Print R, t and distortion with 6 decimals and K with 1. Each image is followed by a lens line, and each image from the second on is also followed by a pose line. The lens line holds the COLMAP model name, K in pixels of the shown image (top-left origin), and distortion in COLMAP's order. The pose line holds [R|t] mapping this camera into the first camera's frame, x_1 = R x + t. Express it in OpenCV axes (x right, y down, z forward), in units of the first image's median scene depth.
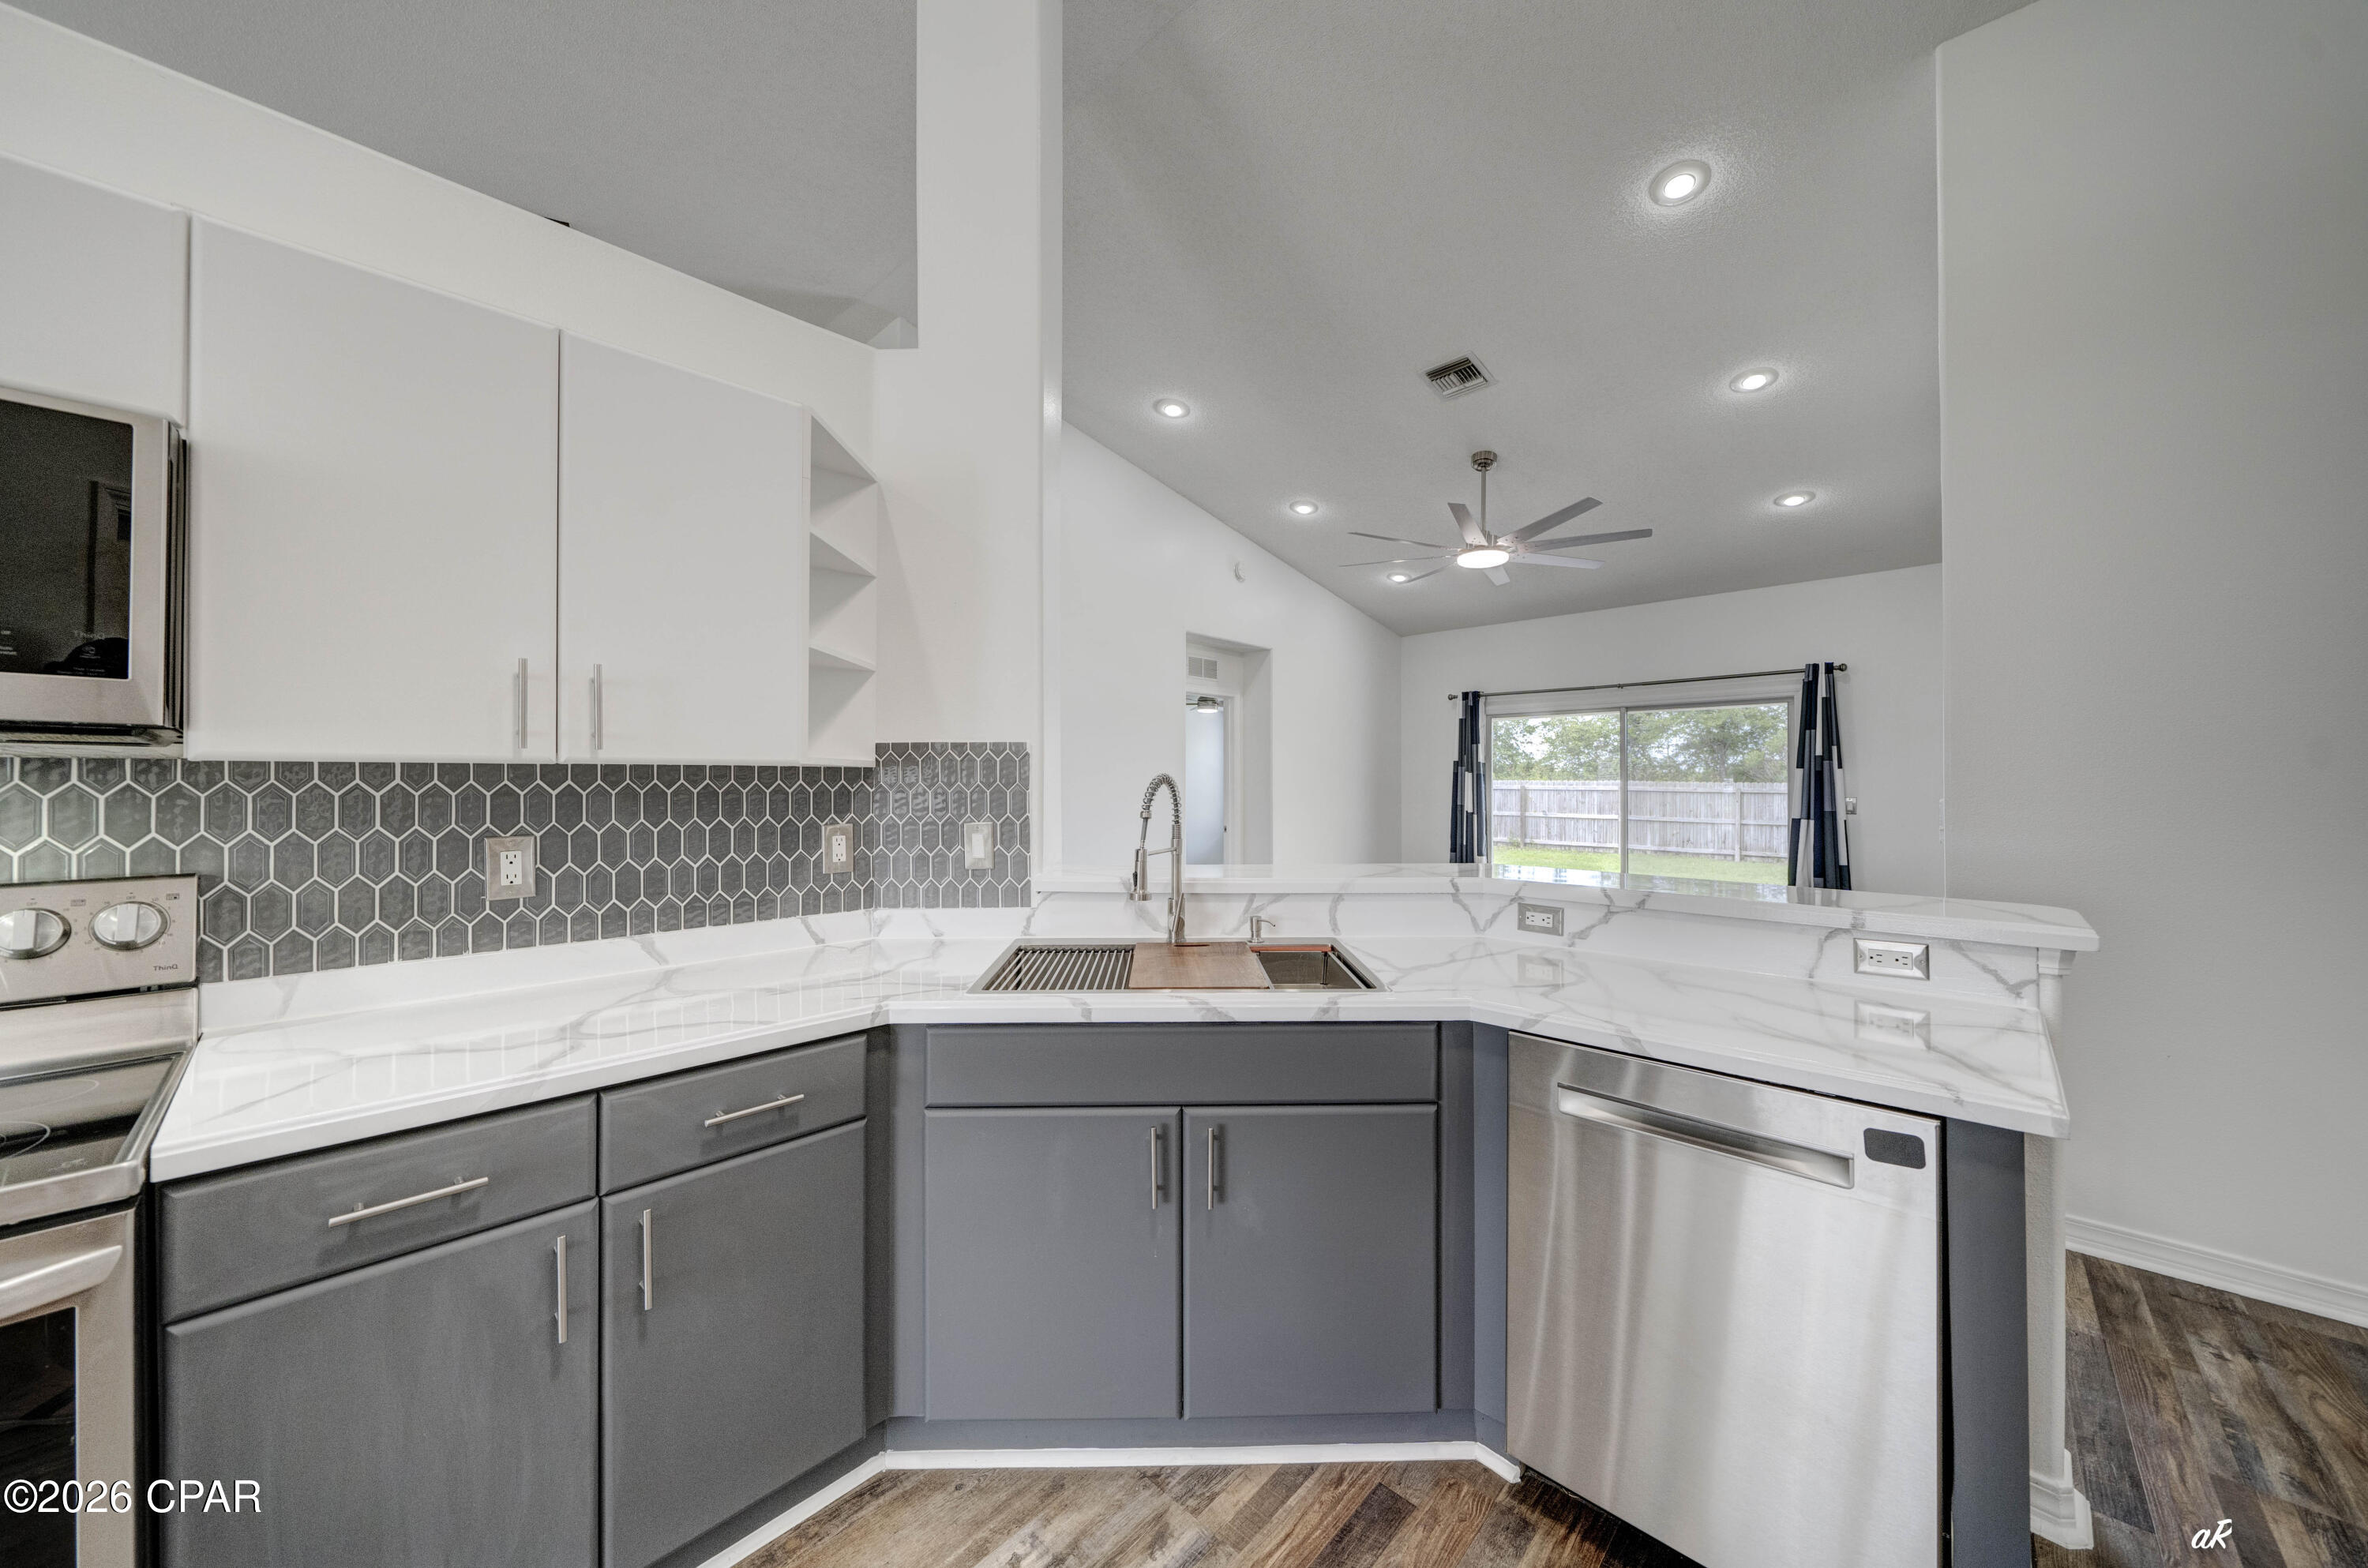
lens RADIAL K [[813.7, 0, 1181.8], [0, 813.7, 764.9], [0, 0, 1]] dist [-0.009720, -0.000114]
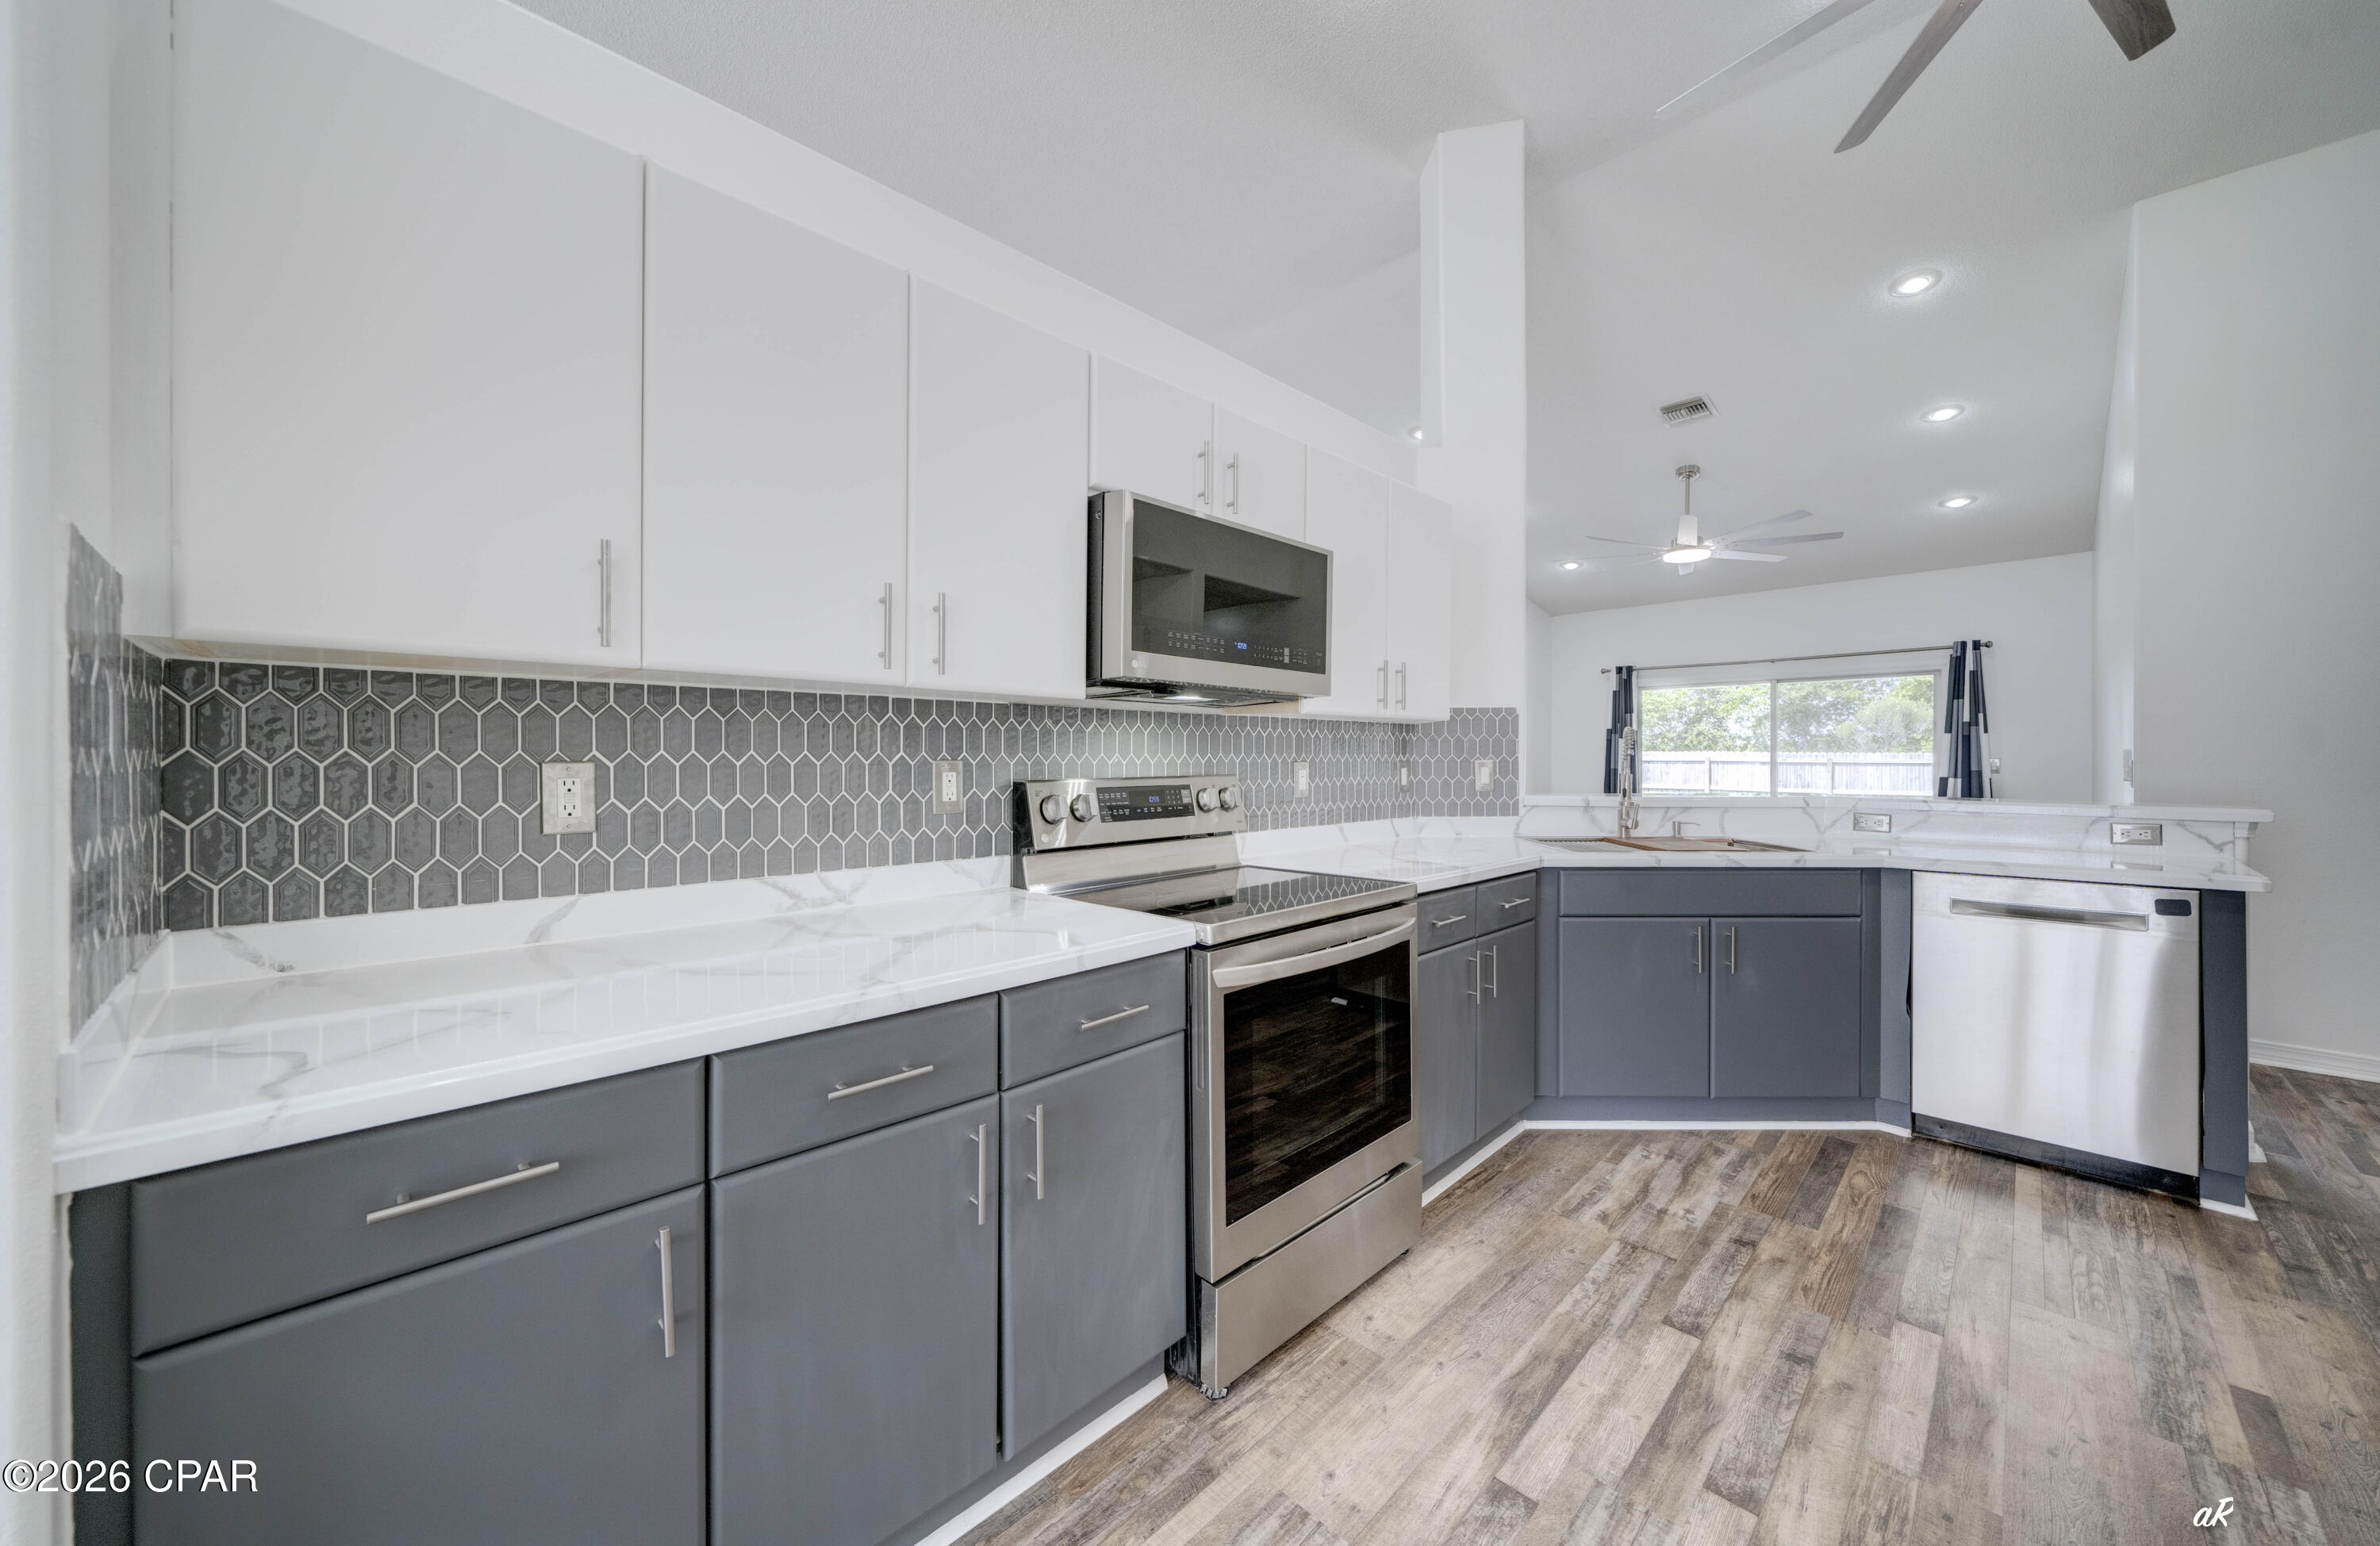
lens RADIAL K [[848.1, 0, 1140.4], [0, 848.1, 750.7], [0, 0, 1]] dist [-0.012640, 0.000437]
pose [[0.998785, -0.001413, -0.049264, -0.813428], [0.002015, 0.999924, 0.012181, 0.032245], [0.049243, -0.012266, 0.998712, -0.610220]]
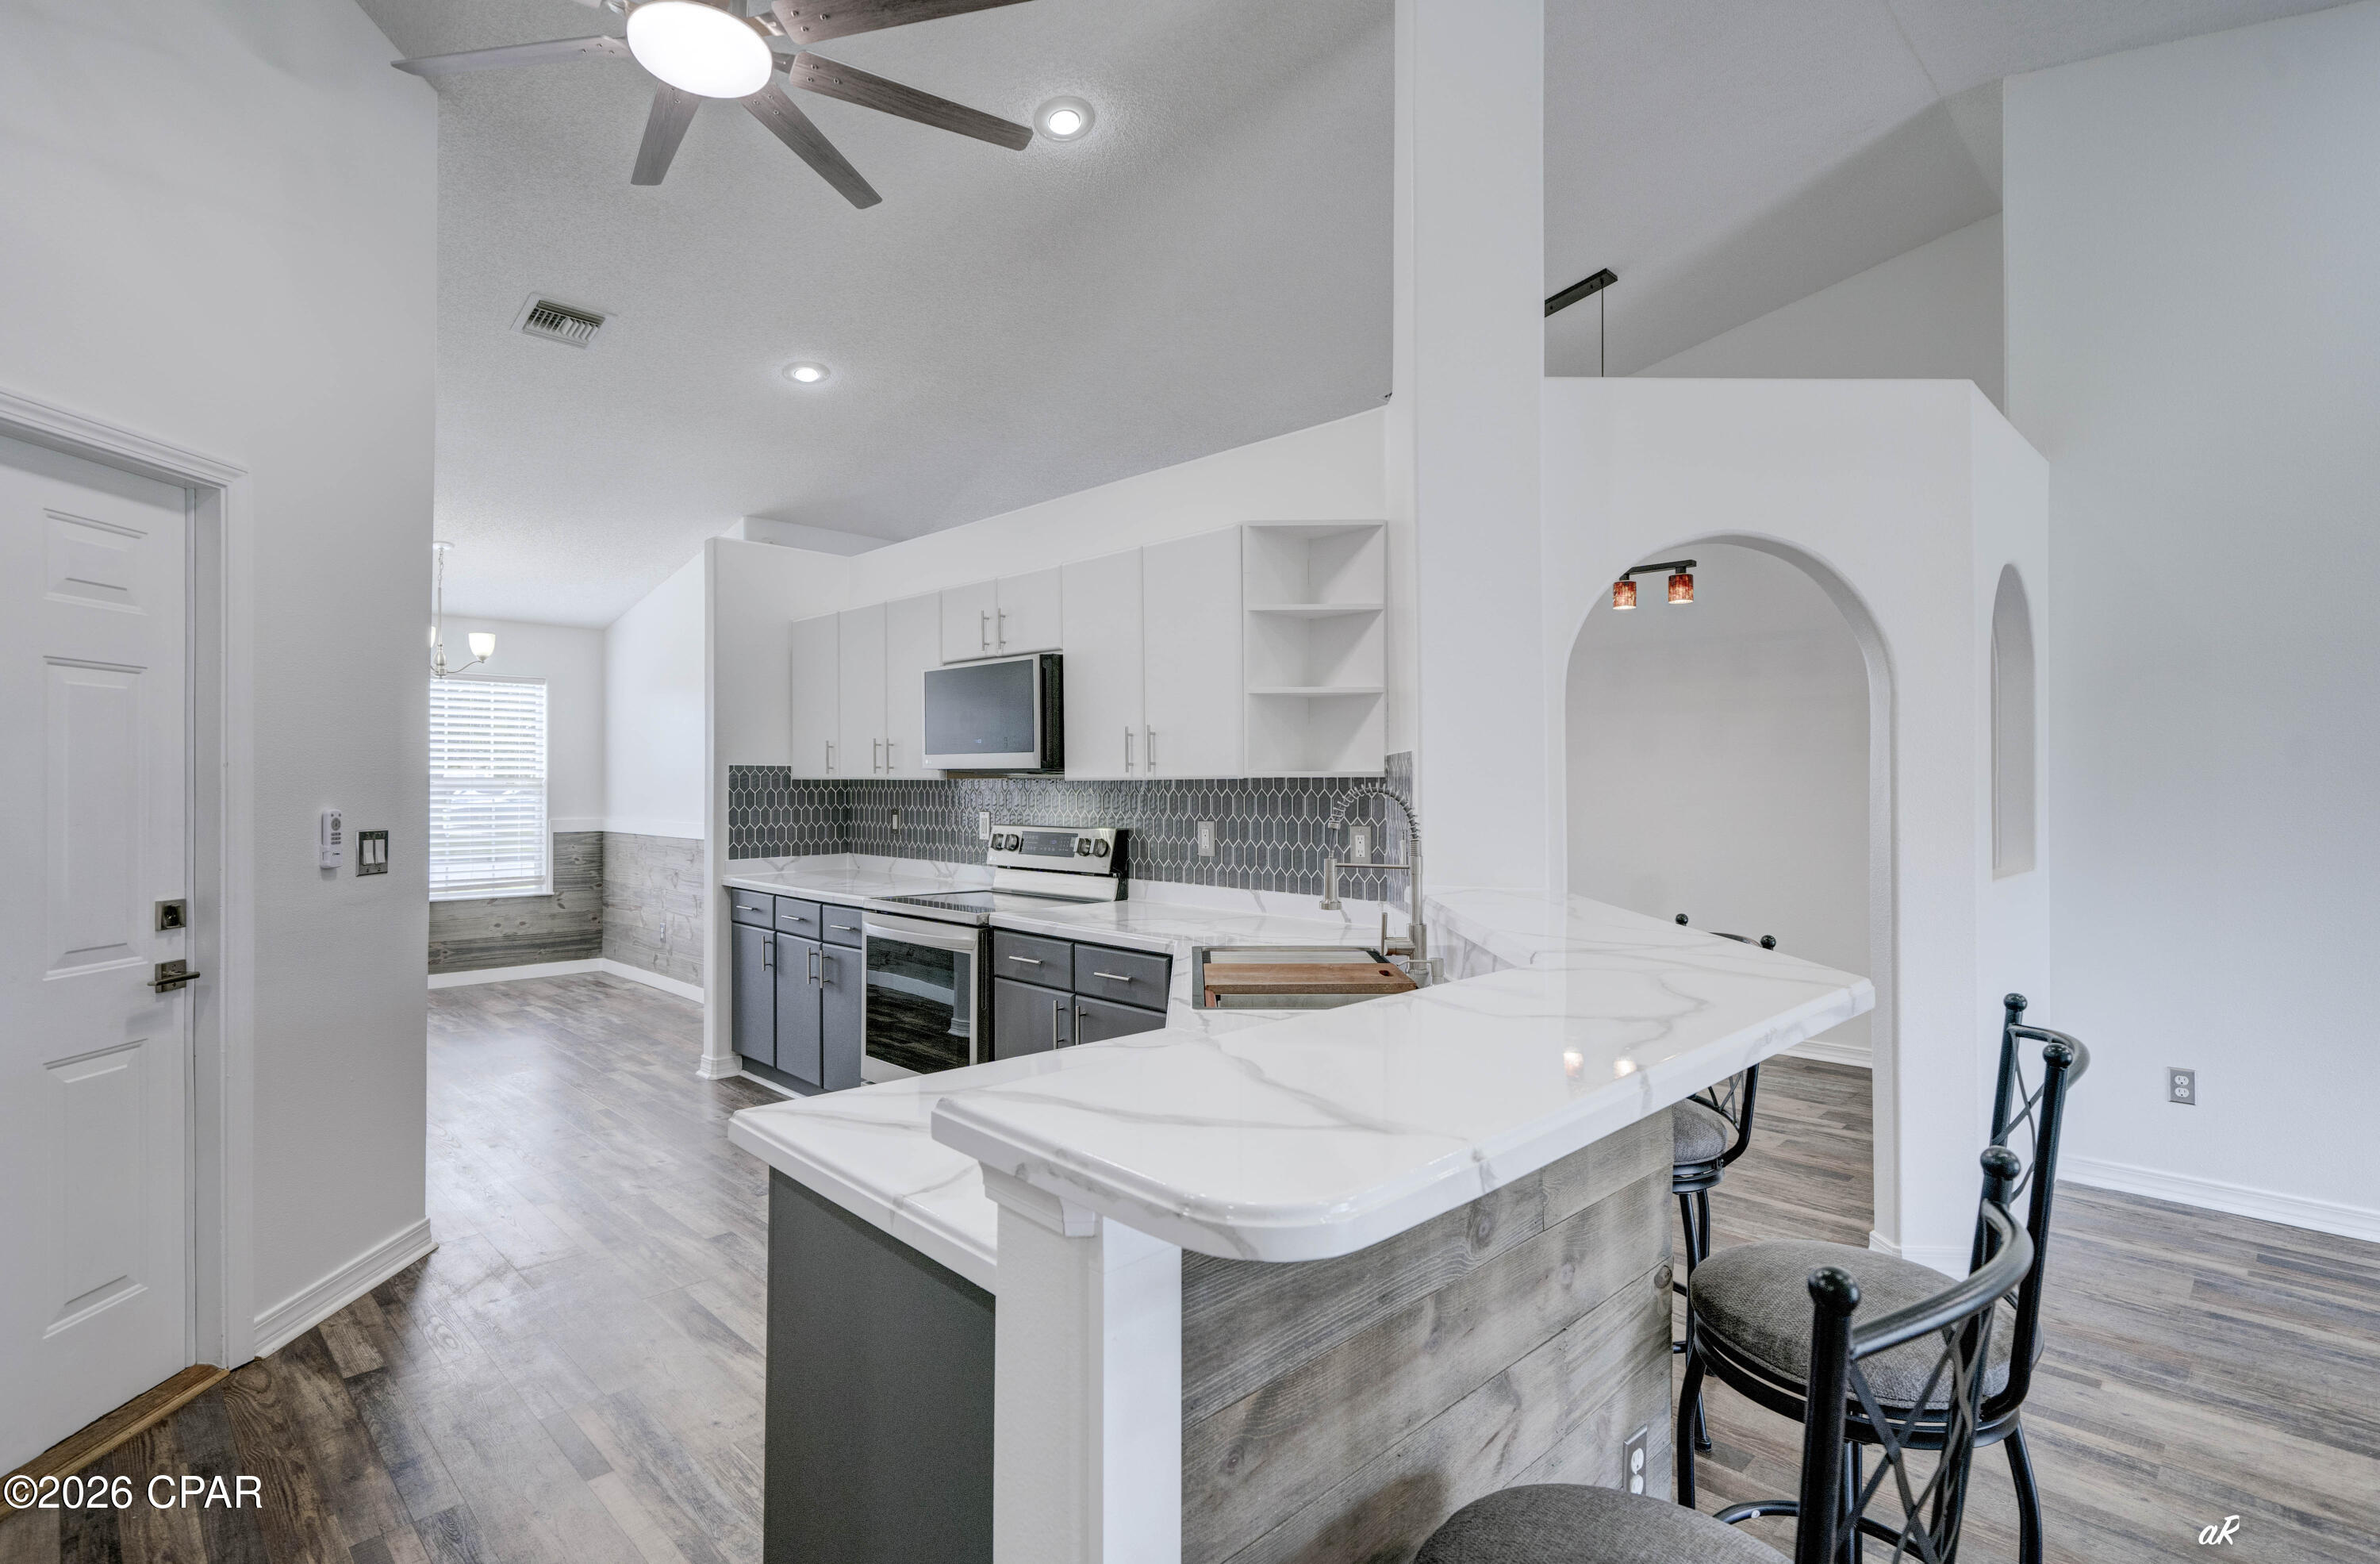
lens RADIAL K [[1137.8, 0, 1190.0], [0, 1137.8, 782.0], [0, 0, 1]] dist [-0.000738, -0.000057]
pose [[-0.031137, -0.004132, -0.999507, 1.207241], [0.019024, 0.999808, -0.004726, 0.012417], [0.999334, -0.019162, -0.031052, 0.783675]]
